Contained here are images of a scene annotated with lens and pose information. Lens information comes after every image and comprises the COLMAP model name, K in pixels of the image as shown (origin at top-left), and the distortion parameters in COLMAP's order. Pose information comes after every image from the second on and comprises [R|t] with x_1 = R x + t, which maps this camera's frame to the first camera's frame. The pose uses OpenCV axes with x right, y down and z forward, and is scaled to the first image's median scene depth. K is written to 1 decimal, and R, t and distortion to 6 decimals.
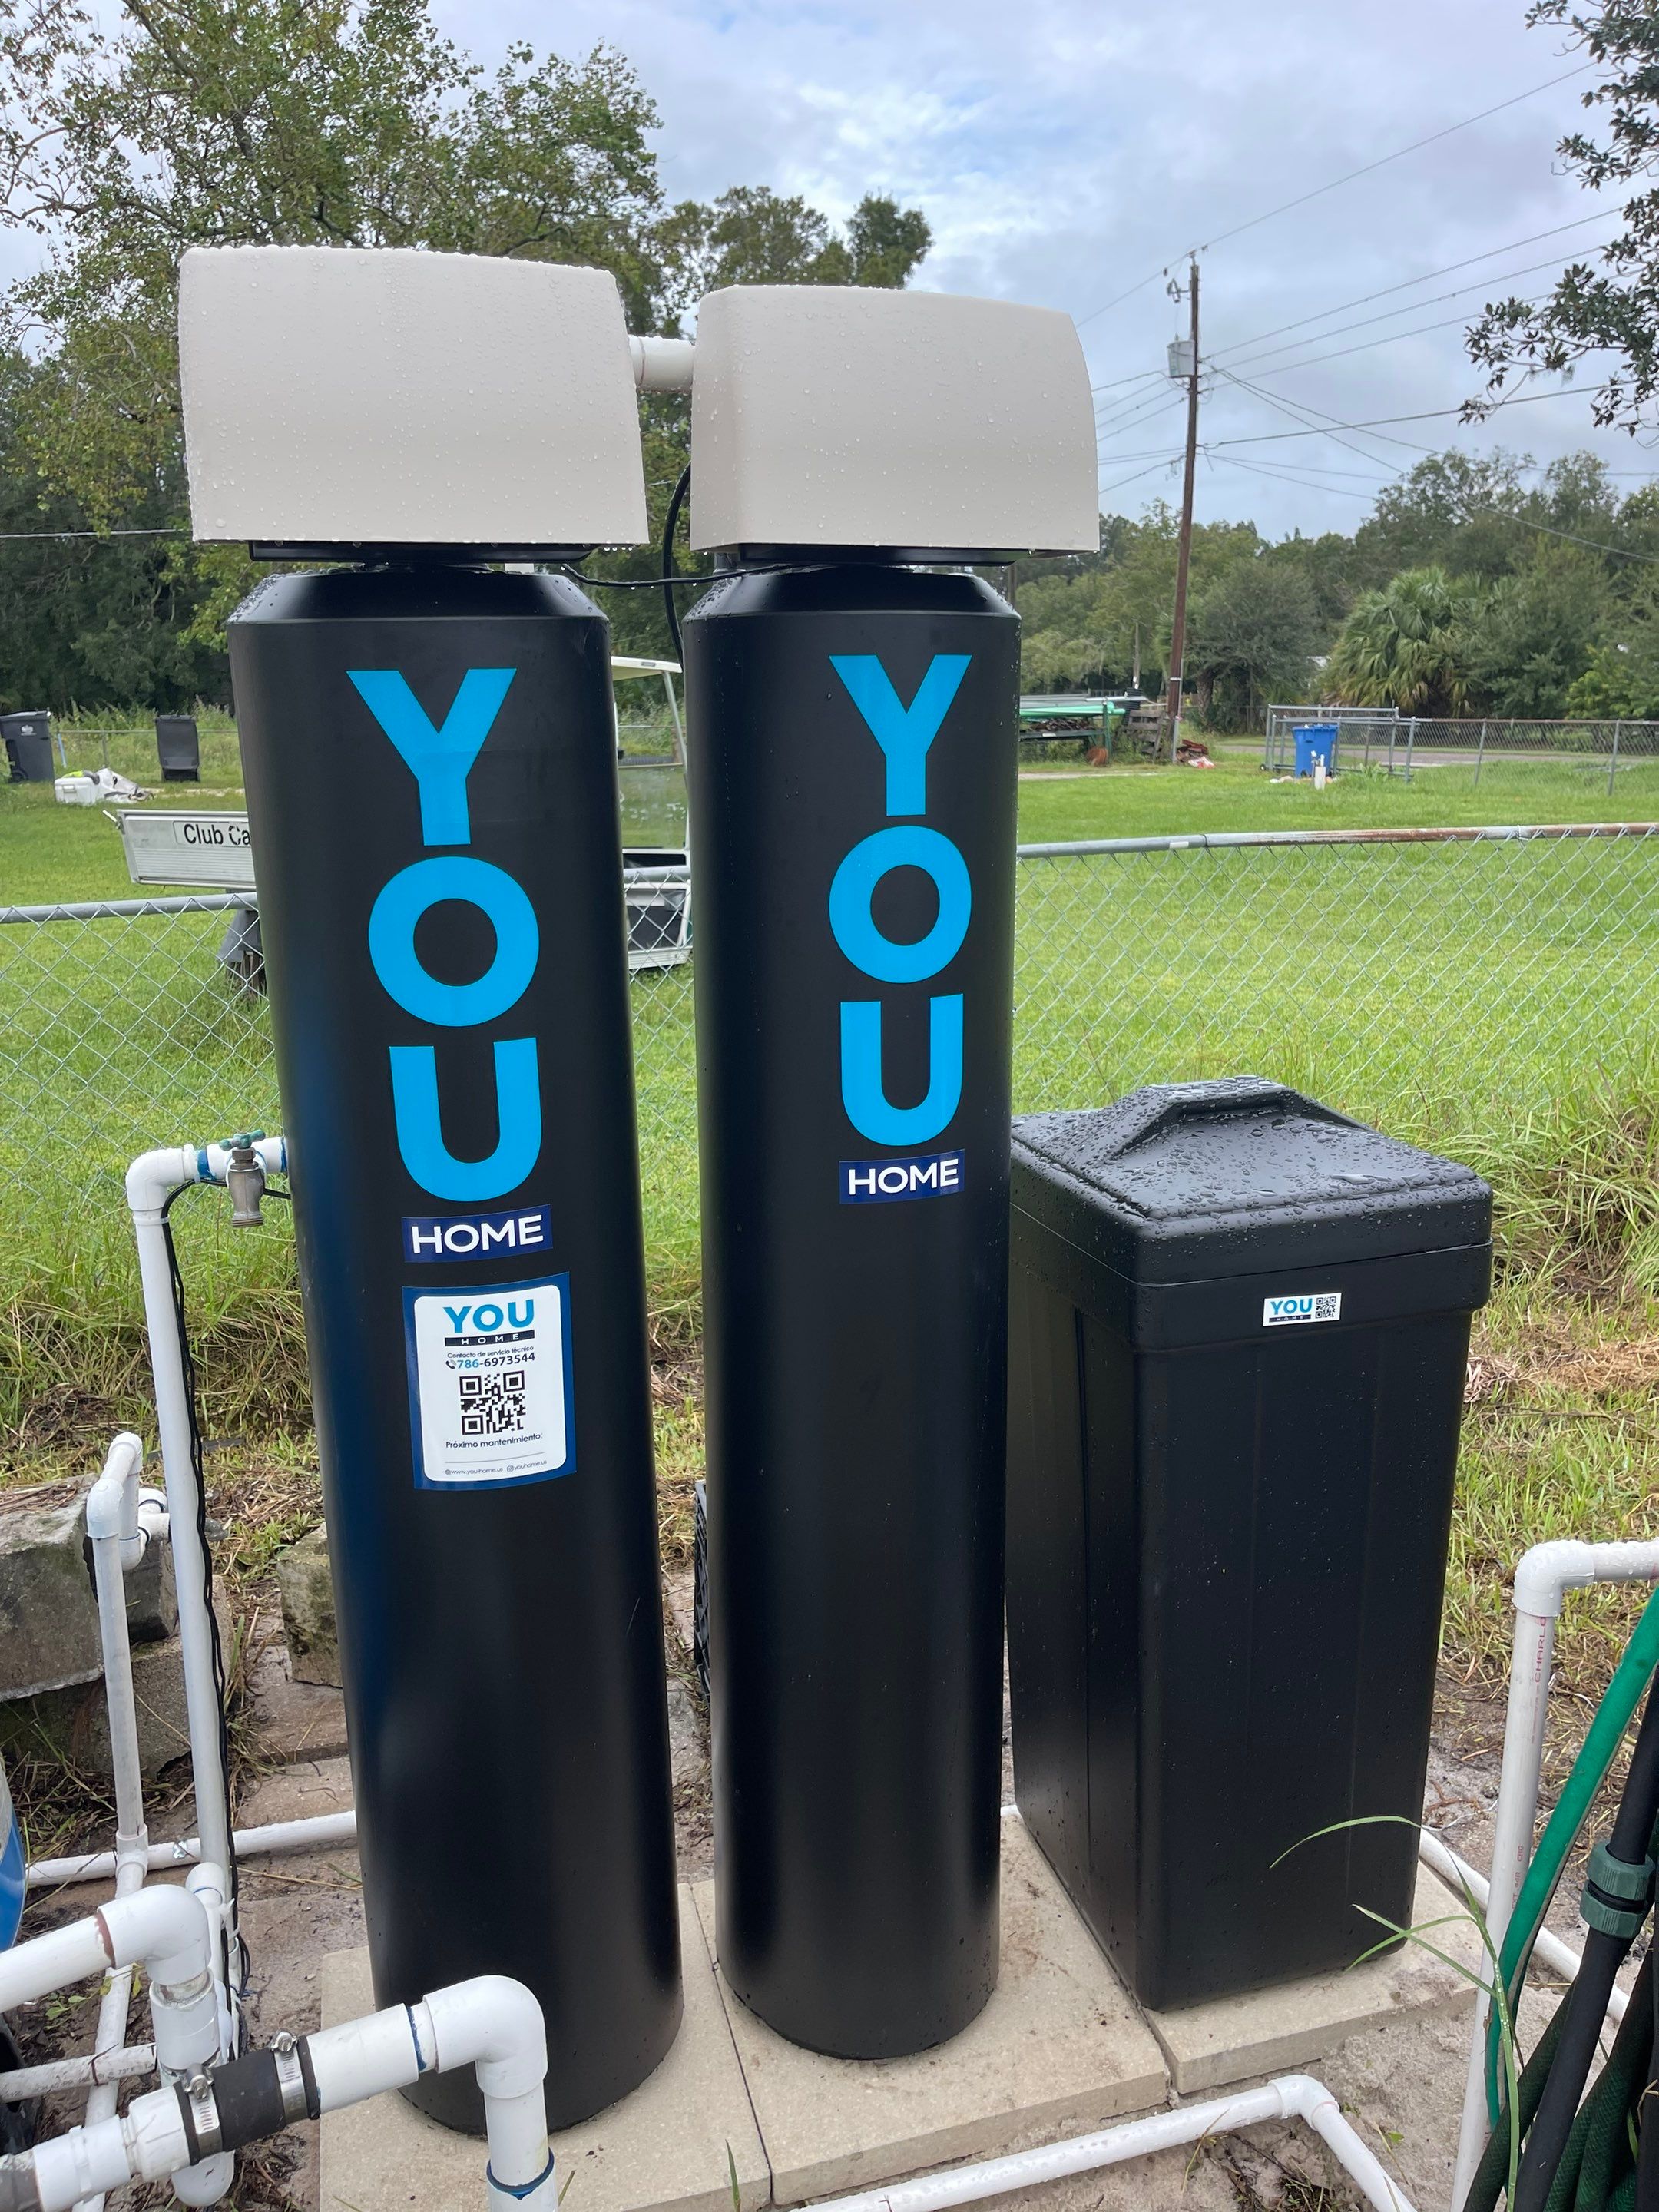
lens RADIAL K [[1652.0, 0, 813.3], [0, 1652.0, 1093.1], [0, 0, 1]] dist [0.045864, -0.083875]
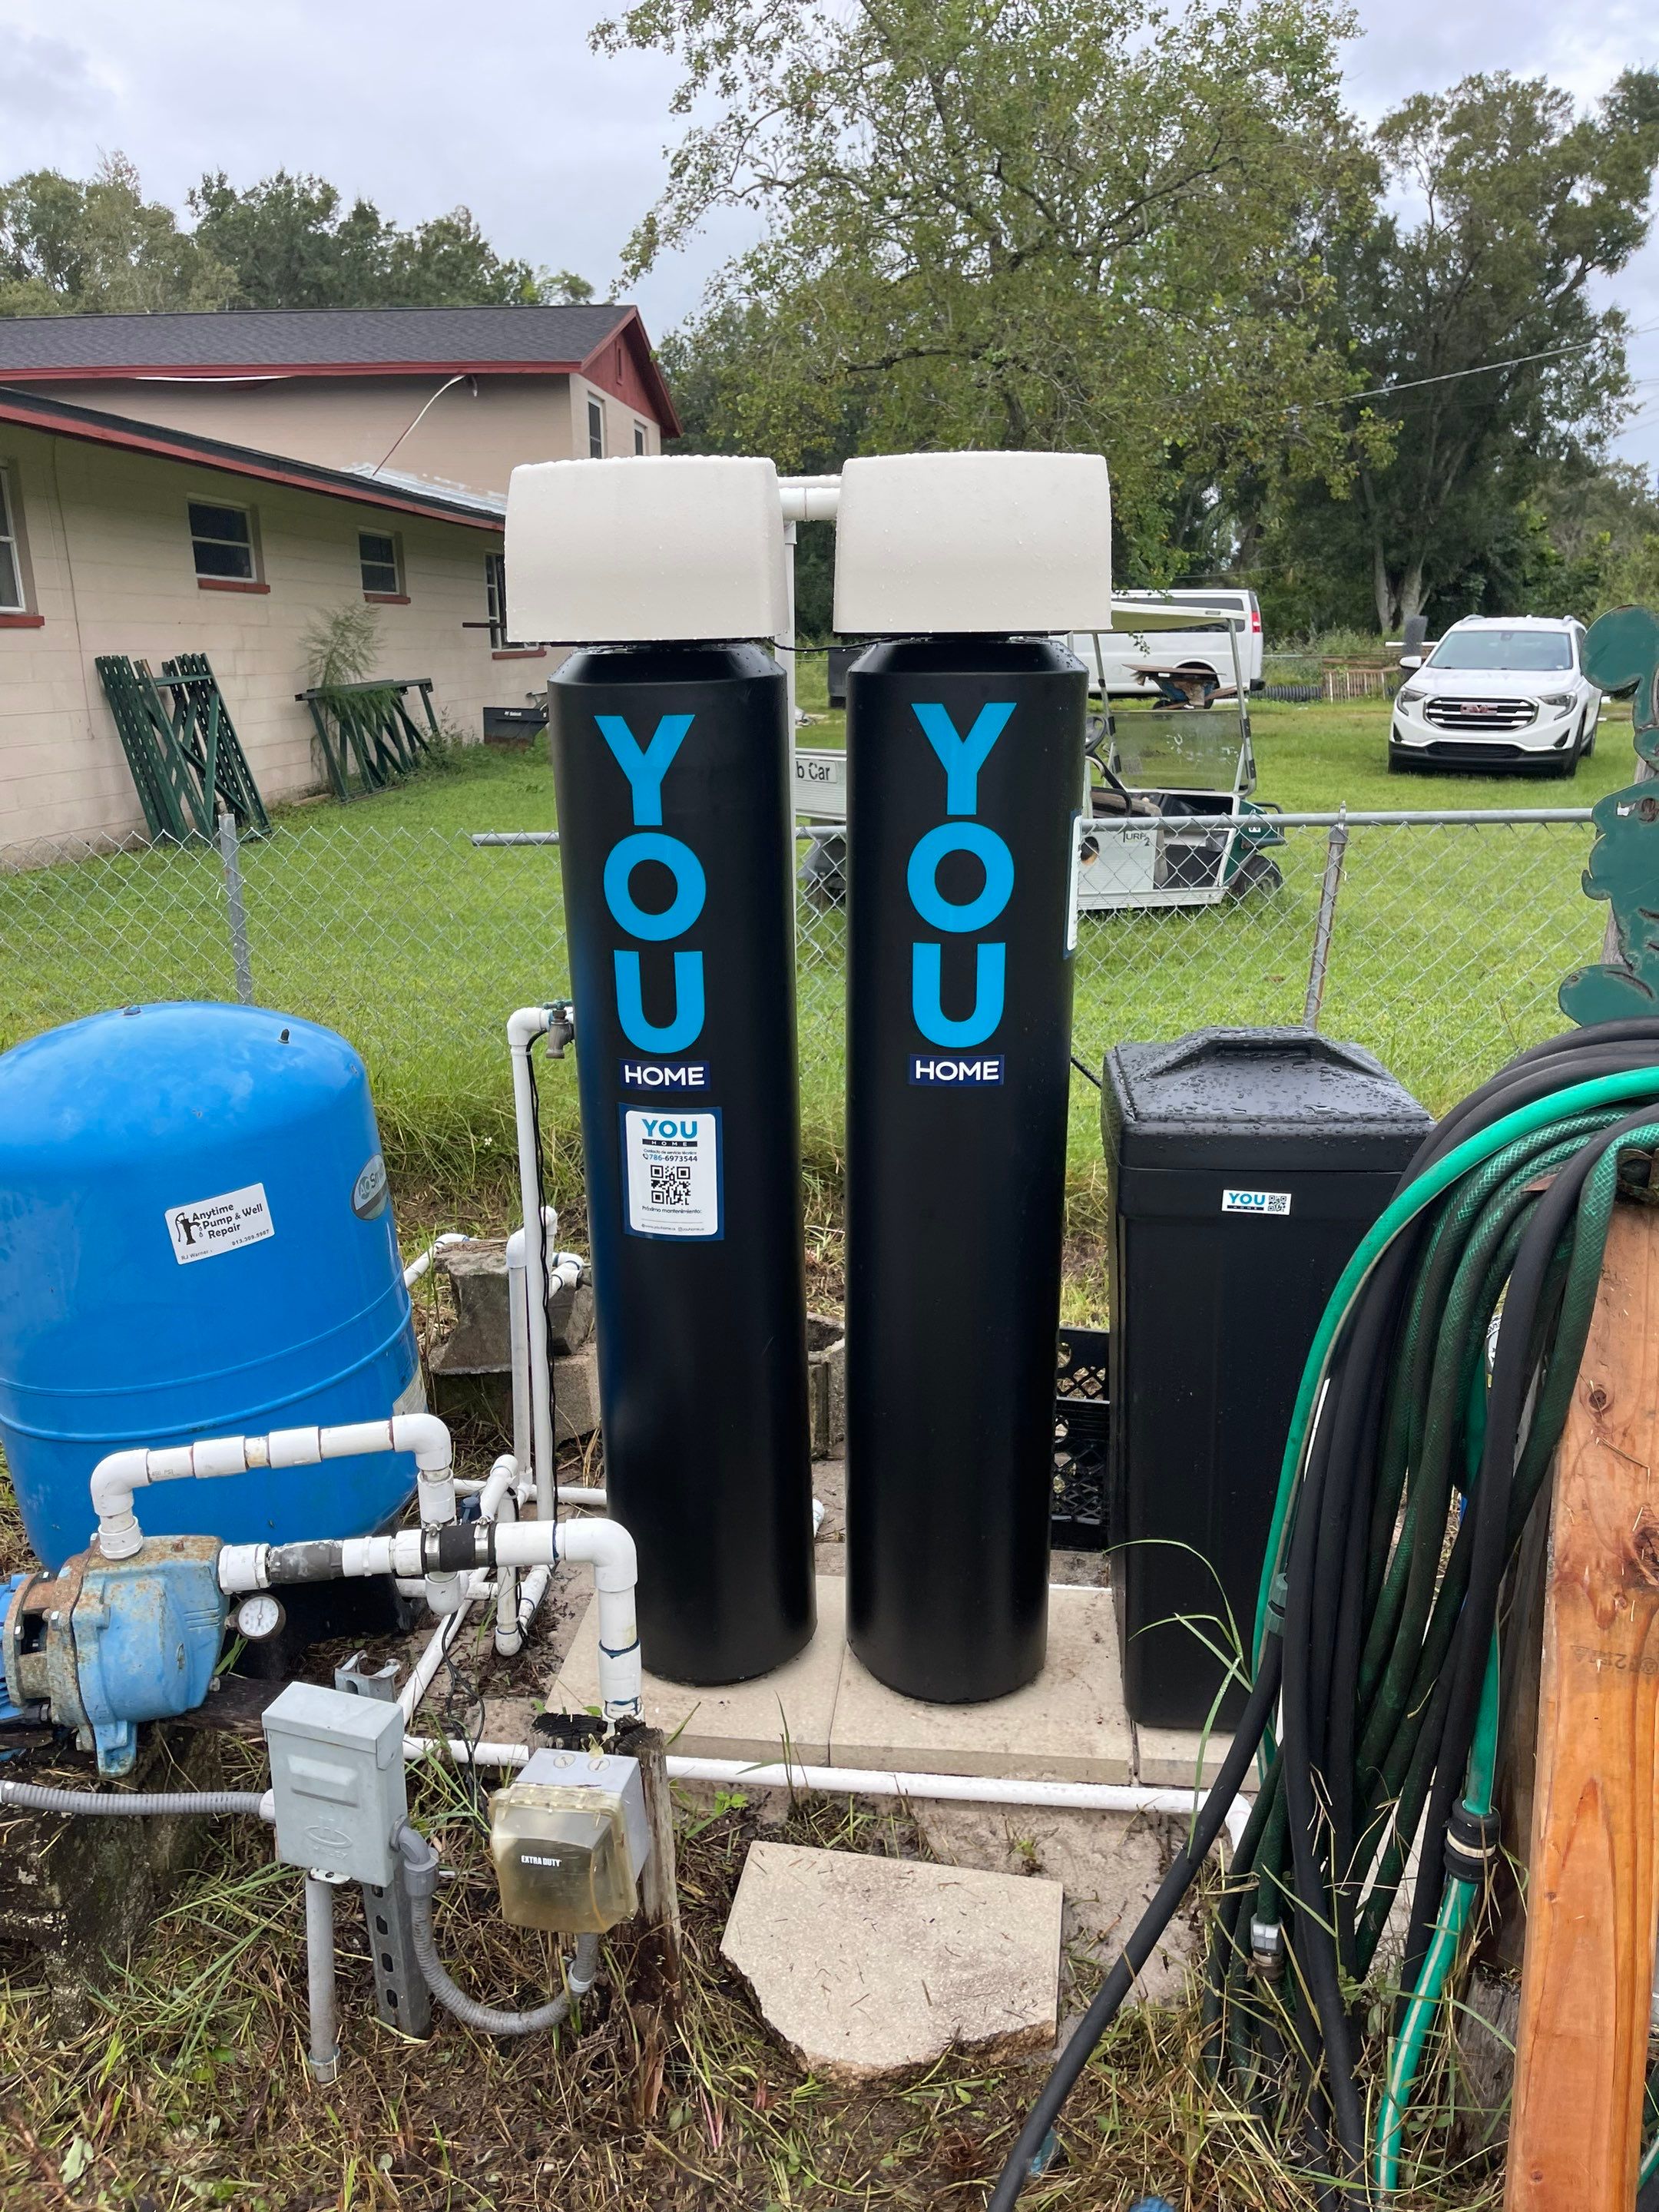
lens RADIAL K [[1652.0, 0, 809.3], [0, 1652.0, 1094.0], [0, 0, 1]] dist [0.045864, -0.083875]
pose [[0.921422, 0.105417, -0.373990, 0.443733], [-0.088411, 0.994128, 0.062393, -0.005445], [0.378372, -0.024426, 0.925331, -0.340997]]
